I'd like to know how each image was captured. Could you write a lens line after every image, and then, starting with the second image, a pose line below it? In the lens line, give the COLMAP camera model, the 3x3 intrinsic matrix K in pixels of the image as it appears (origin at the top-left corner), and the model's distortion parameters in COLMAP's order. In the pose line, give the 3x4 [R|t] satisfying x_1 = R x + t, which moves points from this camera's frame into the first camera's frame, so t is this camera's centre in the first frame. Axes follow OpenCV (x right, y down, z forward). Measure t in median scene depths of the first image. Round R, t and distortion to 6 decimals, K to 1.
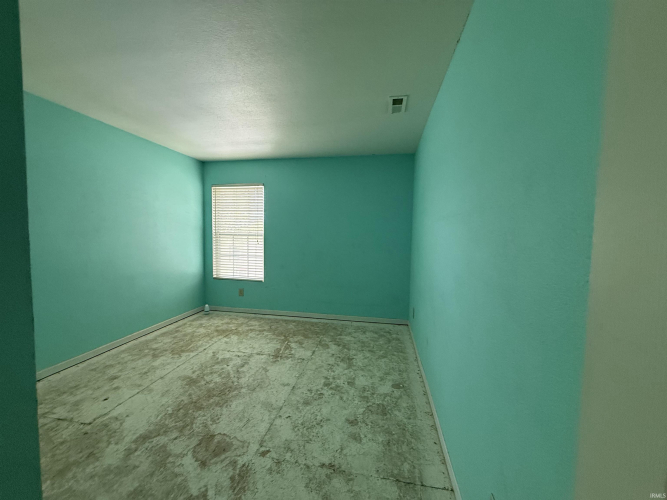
lens RADIAL K [[267.9, 0, 333.5], [0, 267.9, 250.0], [0, 0, 1]] dist [-0.001483, -0.000091]
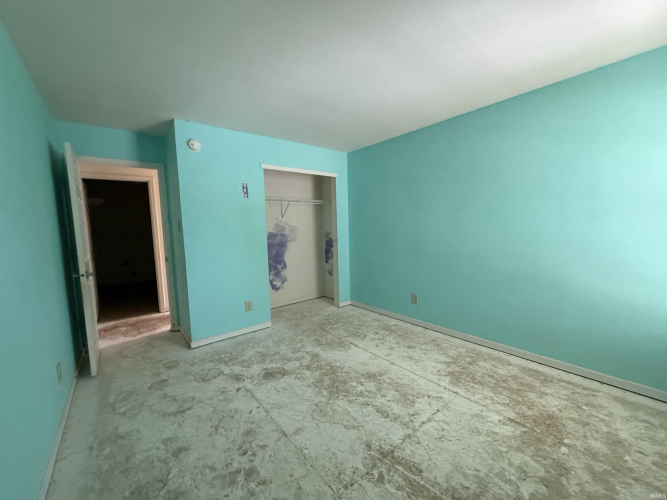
lens RADIAL K [[267.9, 0, 333.5], [0, 267.9, 250.0], [0, 0, 1]] dist [-0.001483, -0.000091]
pose [[-0.650882, 0.069031, -0.756034, 0.262438], [-0.030688, 0.992651, 0.117055, -0.077692], [0.758558, 0.099390, -0.643981, 1.386856]]
